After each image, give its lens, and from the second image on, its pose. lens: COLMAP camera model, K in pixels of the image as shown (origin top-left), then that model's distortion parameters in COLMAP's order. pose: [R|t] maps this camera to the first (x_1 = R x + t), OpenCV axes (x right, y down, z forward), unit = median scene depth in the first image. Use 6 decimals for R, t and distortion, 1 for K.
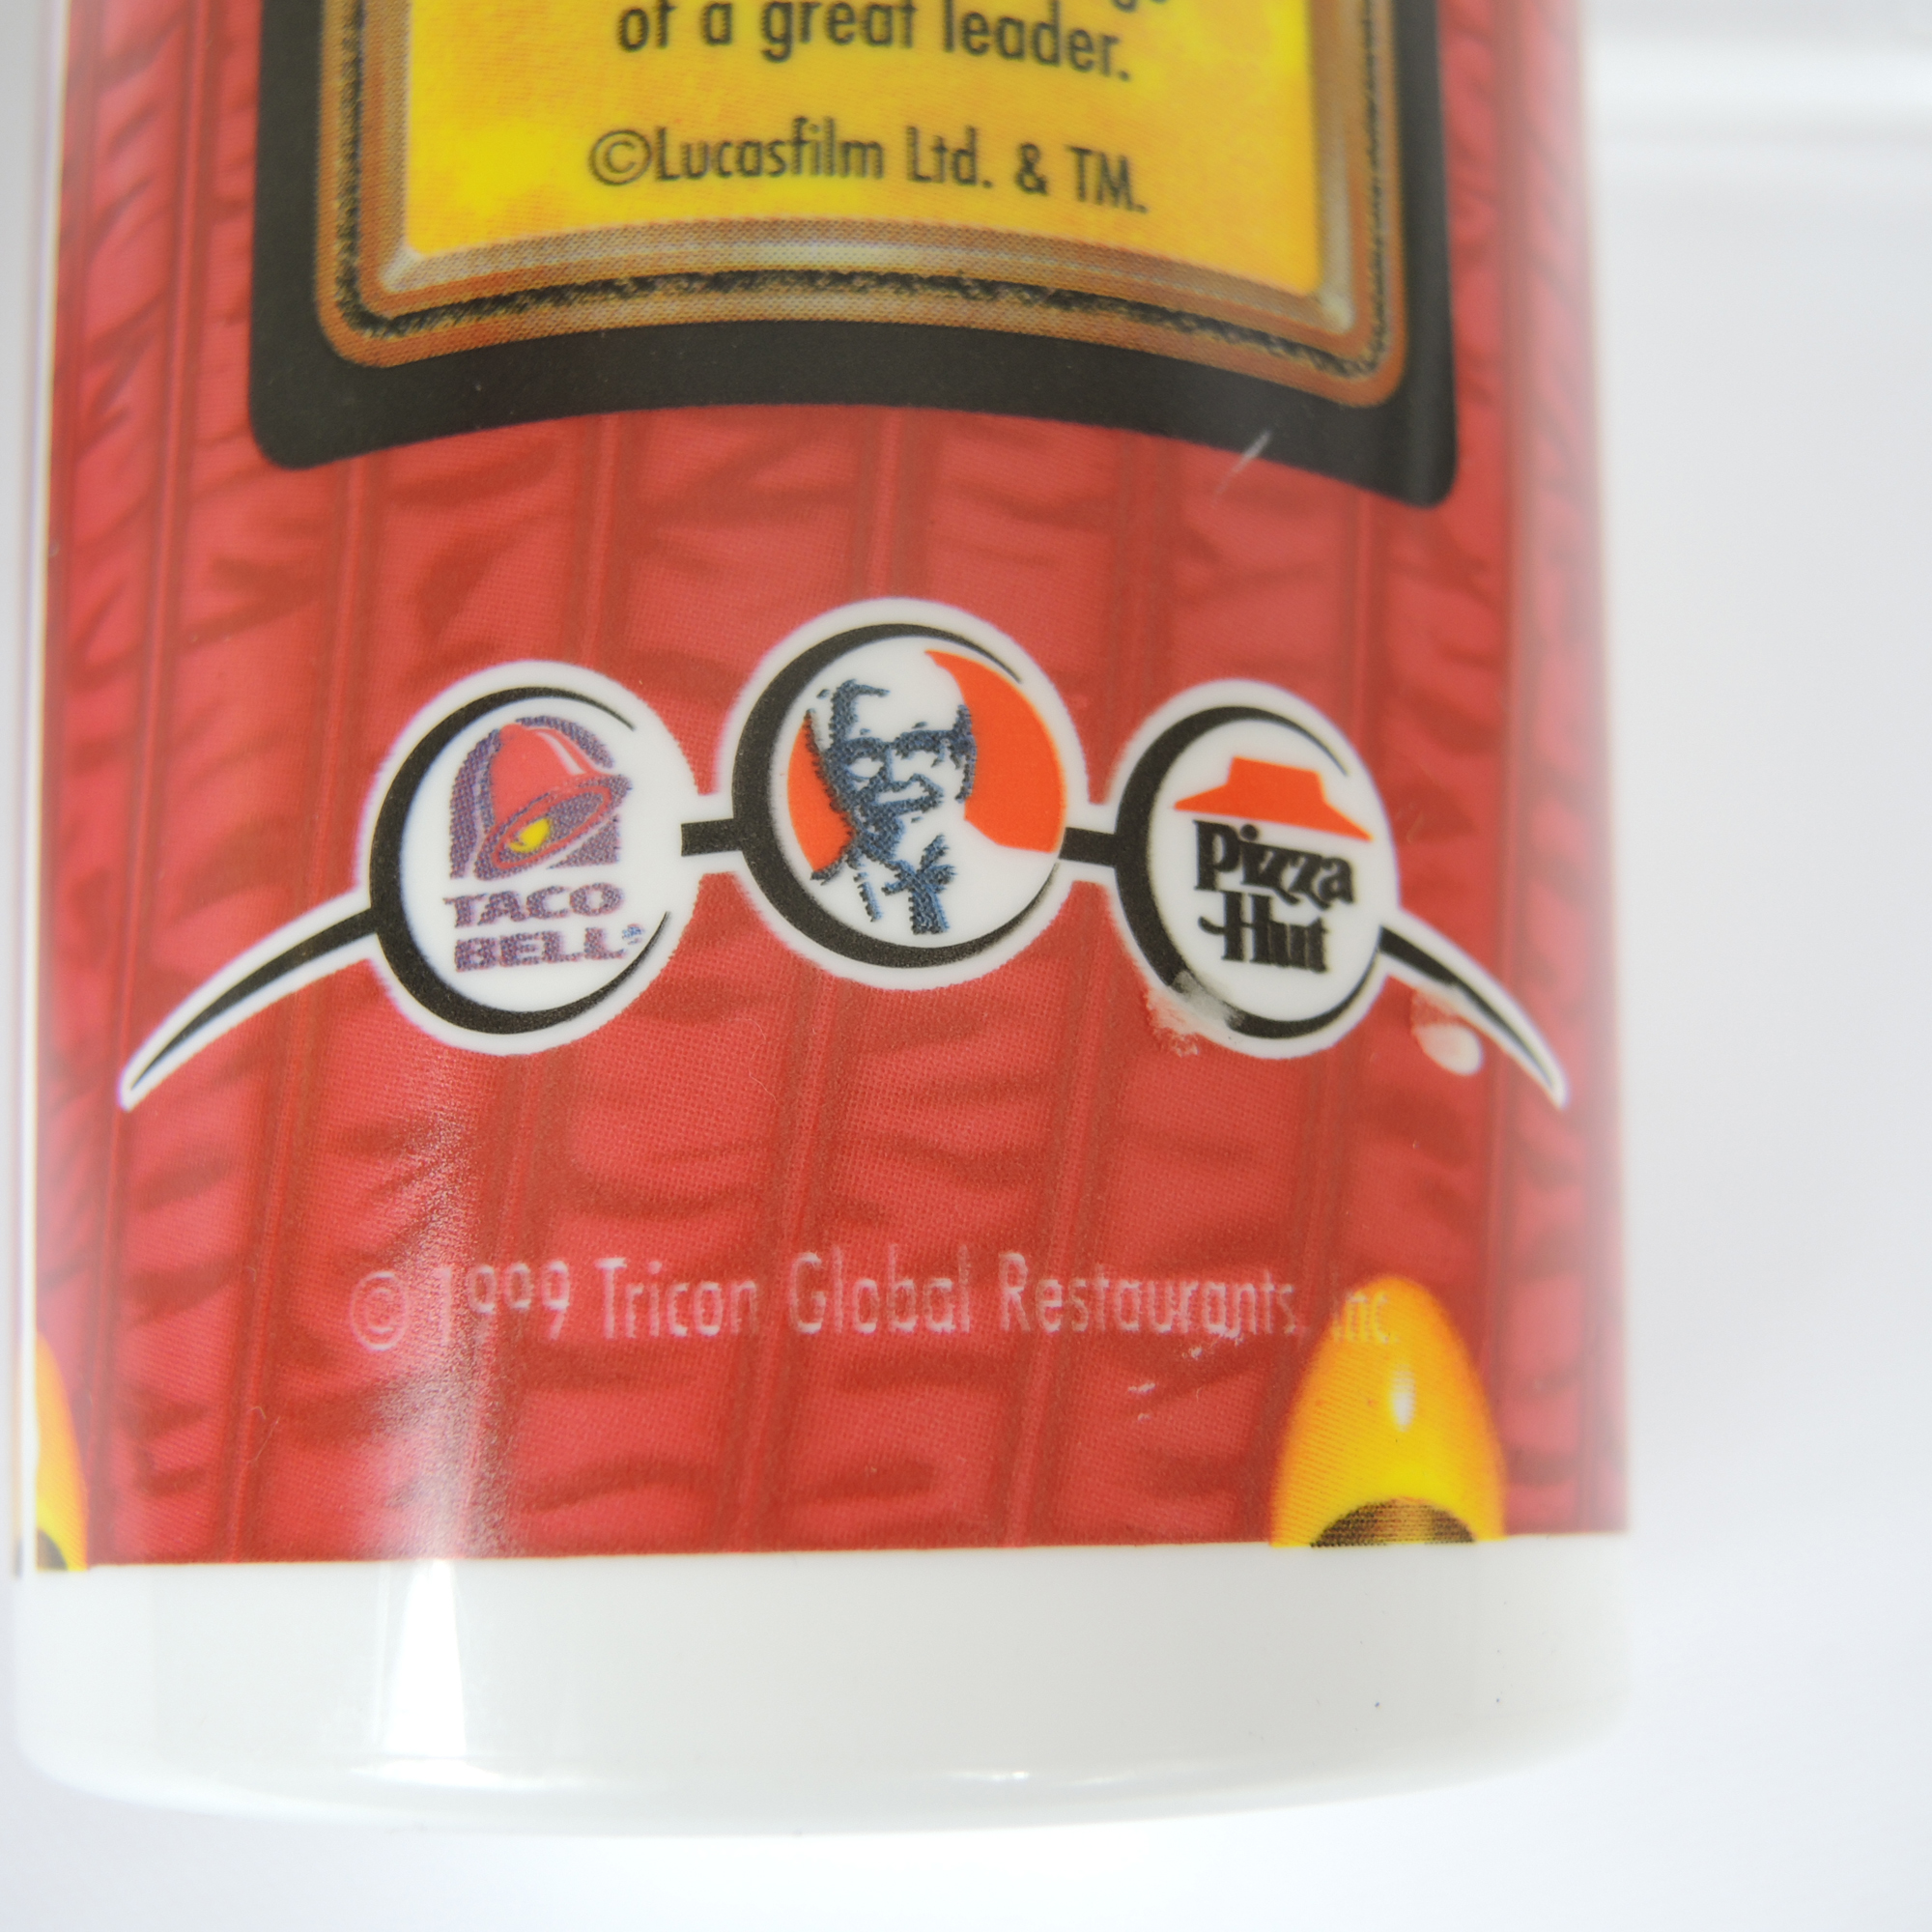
lens RADIAL K [[2434.4, 0, 962.2], [0, 2434.4, 964.4], [0, 0, 1]] dist [-0.110003, 0.000000]
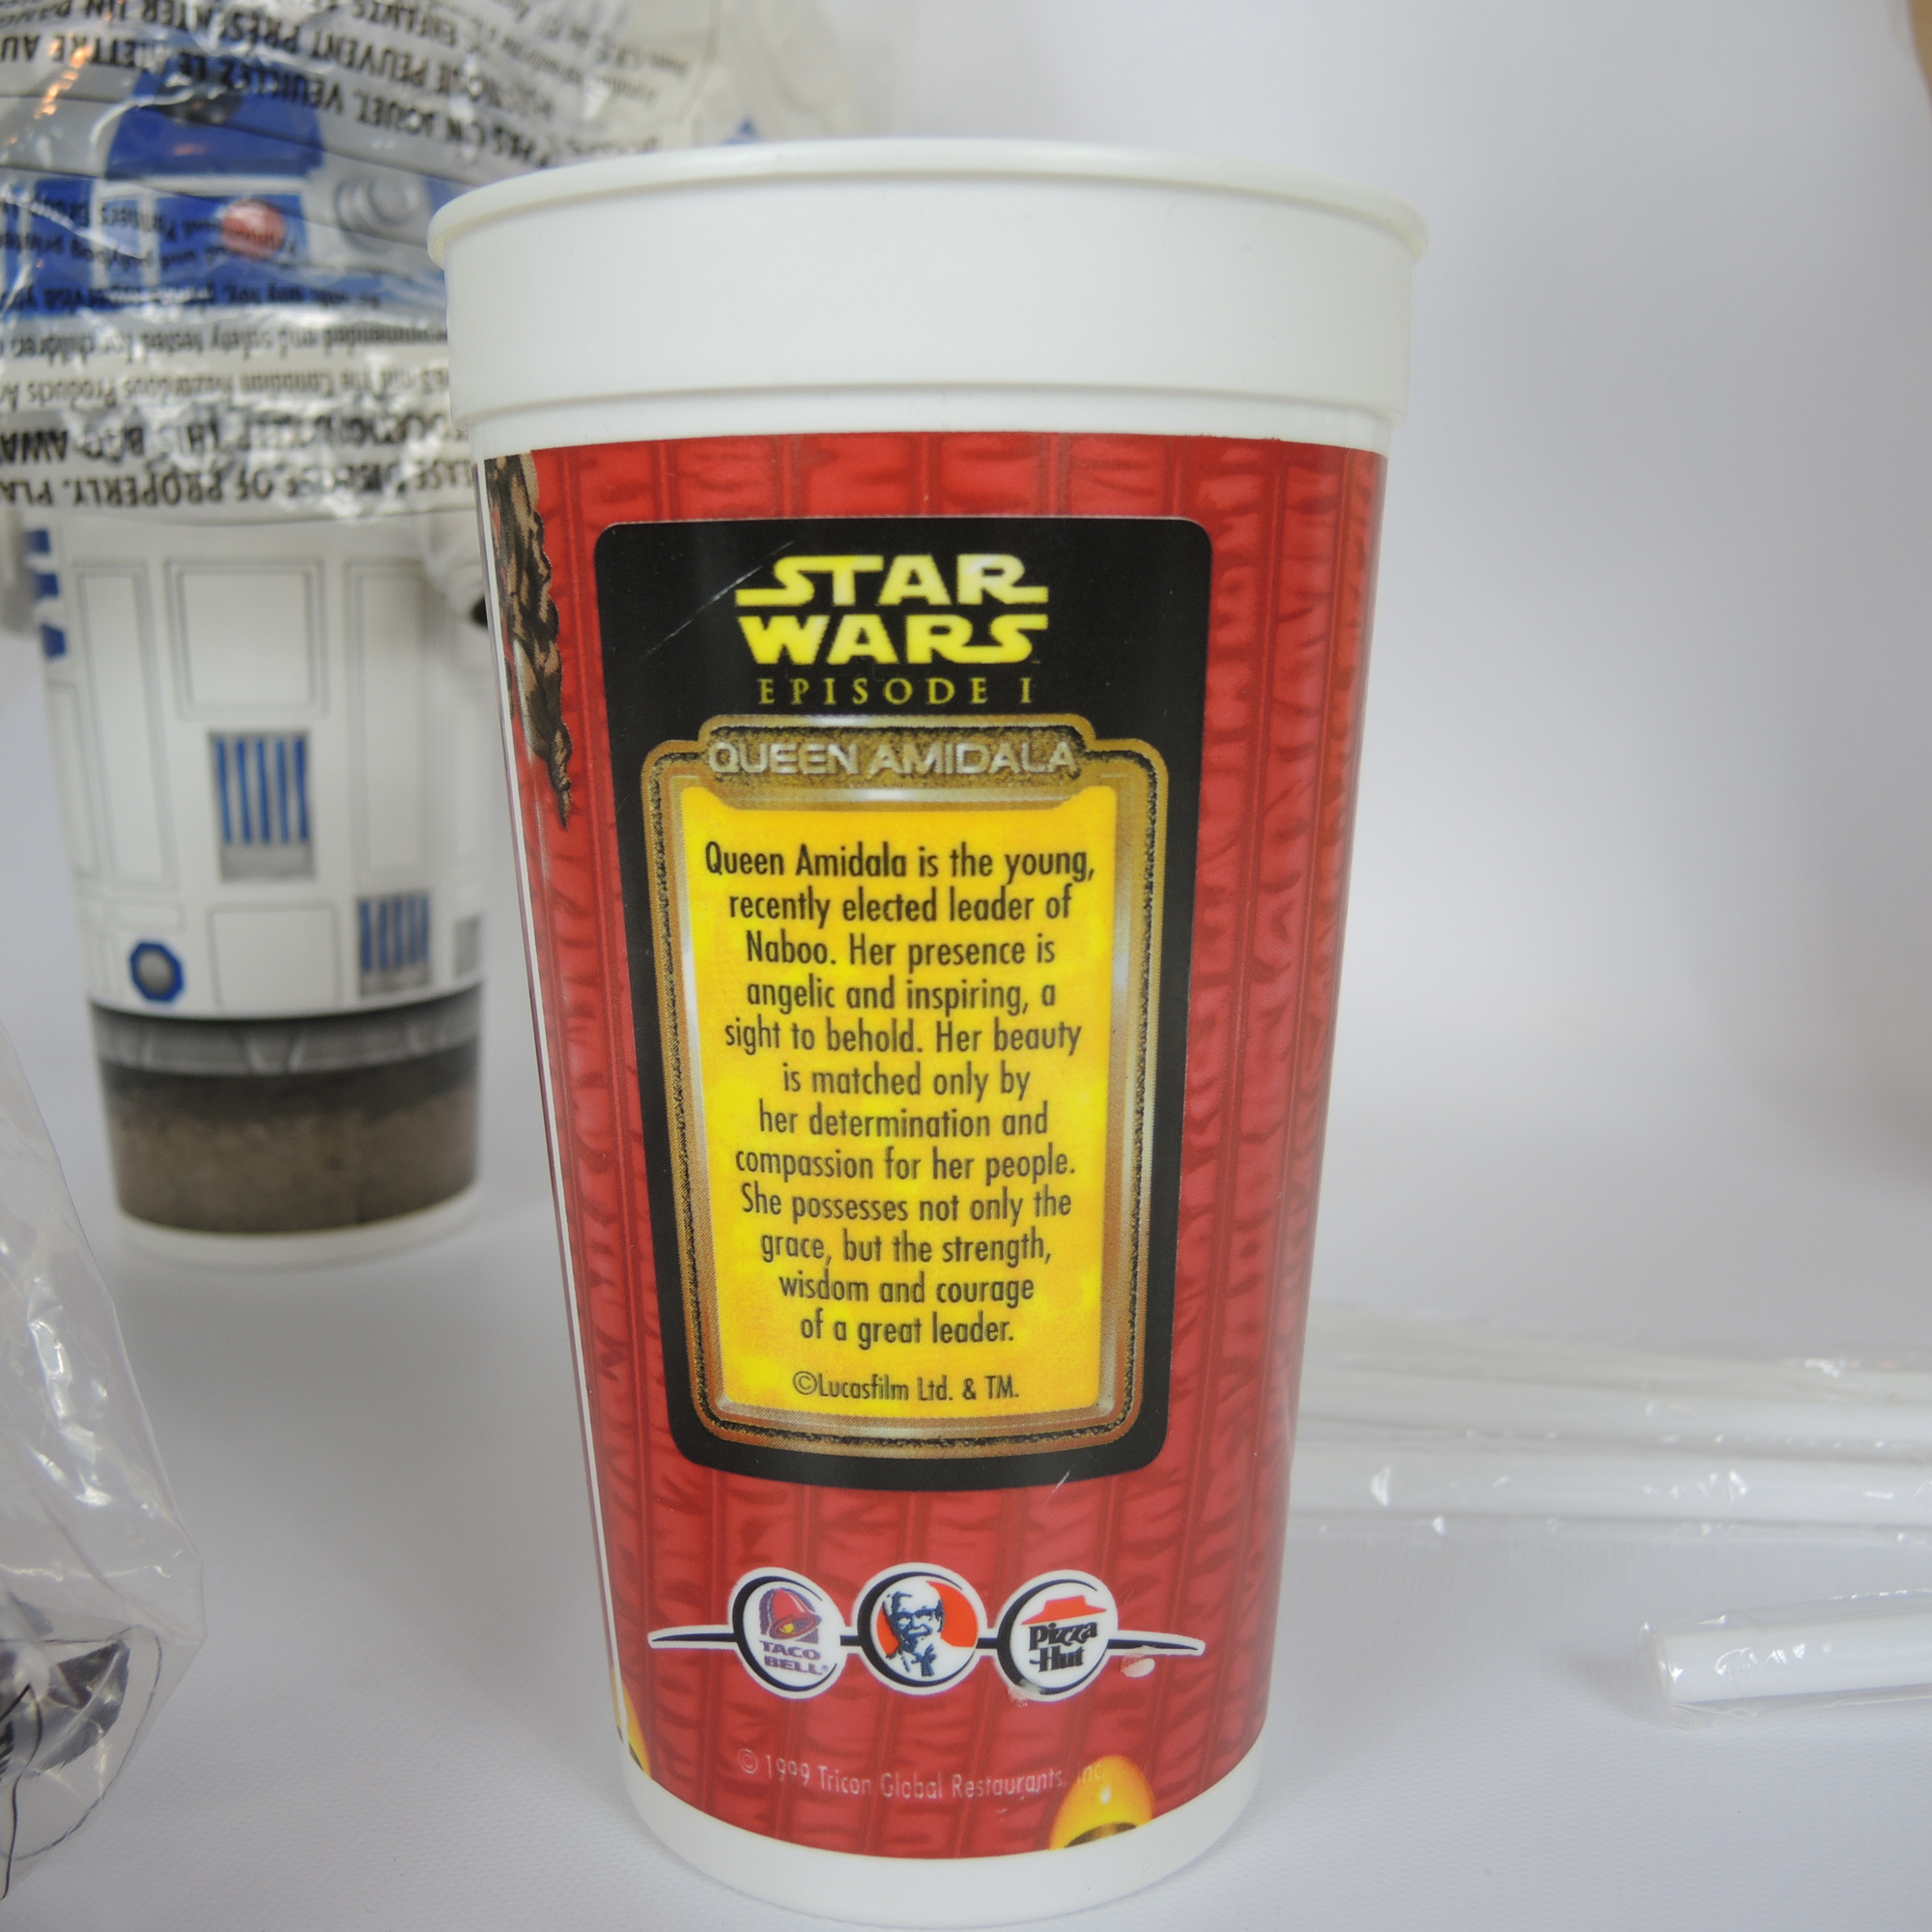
lens RADIAL K [[2434.4, 0, 974.2], [0, 2434.4, 969.7], [0, 0, 1]] dist [-0.110003, 0.000000]
pose [[0.985258, 0.047671, -0.164298, 0.443250], [0.032330, 0.891199, 0.452458, -1.933933], [0.167992, -0.451100, 0.876520, -1.032064]]
